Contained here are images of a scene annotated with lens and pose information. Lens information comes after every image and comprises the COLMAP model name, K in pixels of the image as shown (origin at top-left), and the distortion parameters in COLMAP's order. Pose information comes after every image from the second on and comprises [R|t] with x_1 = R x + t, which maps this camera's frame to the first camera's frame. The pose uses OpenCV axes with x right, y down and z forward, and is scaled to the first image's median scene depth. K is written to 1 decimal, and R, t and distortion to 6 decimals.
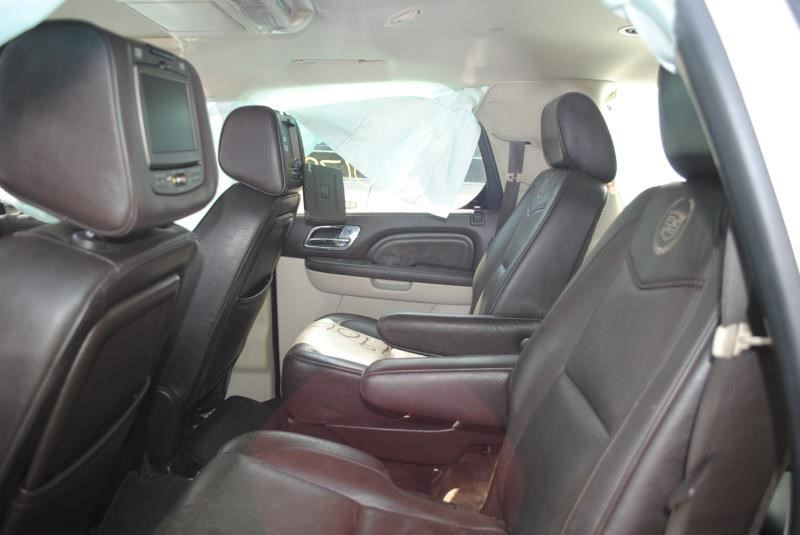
lens RADIAL K [[623.3, 0, 399.9], [0, 623.3, 277.3], [0, 0, 1]] dist [-0.072495, 0.002986]
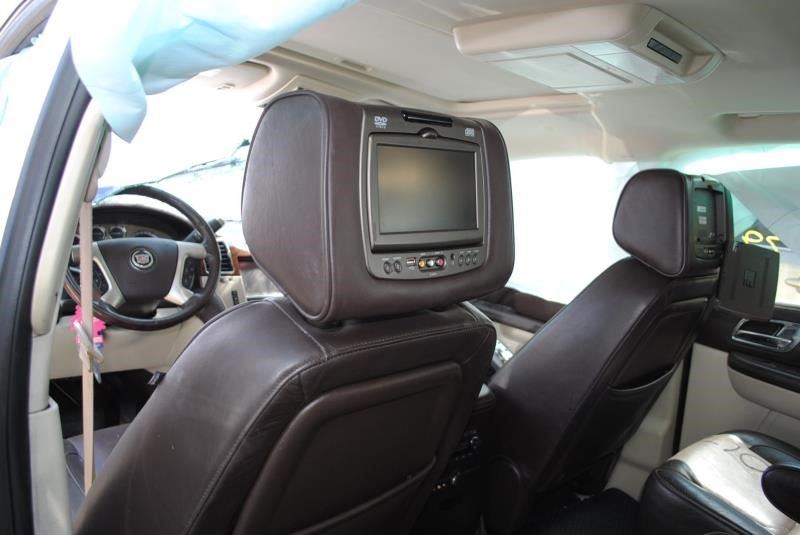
lens RADIAL K [[623.3, 0, 399.9], [0, 623.3, 277.3], [0, 0, 1]] dist [-0.072495, 0.002986]
pose [[0.711739, 0.131879, -0.689953, 0.101025], [-0.184907, 0.982752, -0.002901, -0.059631], [0.677670, 0.129642, 0.723848, 0.158339]]
